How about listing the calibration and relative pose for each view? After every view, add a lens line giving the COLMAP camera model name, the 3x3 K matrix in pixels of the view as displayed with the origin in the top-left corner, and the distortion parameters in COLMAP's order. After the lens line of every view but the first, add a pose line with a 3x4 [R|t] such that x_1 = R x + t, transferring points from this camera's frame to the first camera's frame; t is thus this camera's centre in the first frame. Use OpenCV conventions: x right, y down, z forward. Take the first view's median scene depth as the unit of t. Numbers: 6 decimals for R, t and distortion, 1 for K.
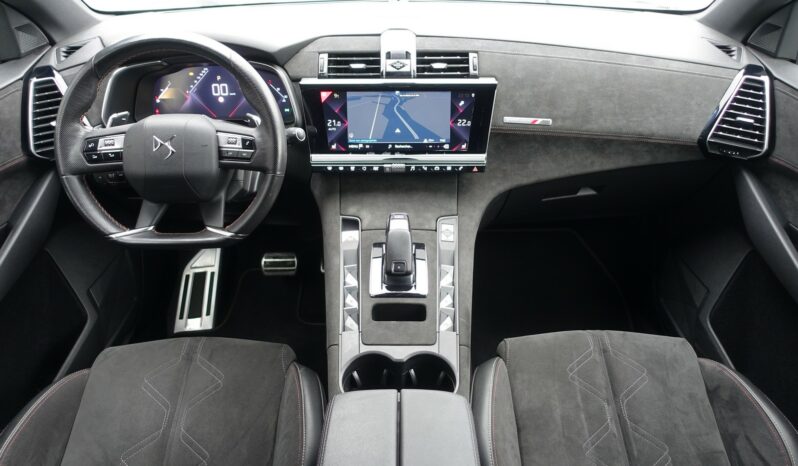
lens RADIAL K [[542.4, 0, 401.4], [0, 542.4, 229.7], [0, 0, 1]] dist [-0.011830, 0.005445]
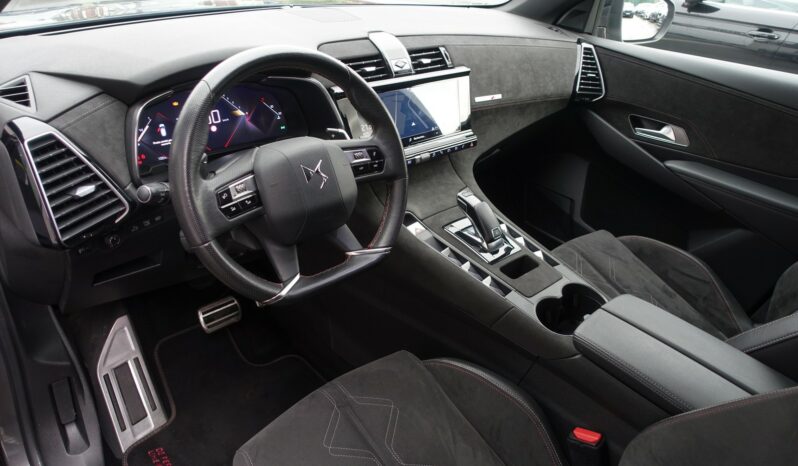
lens RADIAL K [[542.4, 0, 398.6], [0, 542.4, 229.7], [0, 0, 1]] dist [-0.011830, 0.005445]
pose [[0.740201, -0.288656, 0.607272, -0.748635], [0.295106, 0.950993, 0.092334, -0.091209], [-0.604164, 0.110864, 0.789110, 0.191534]]
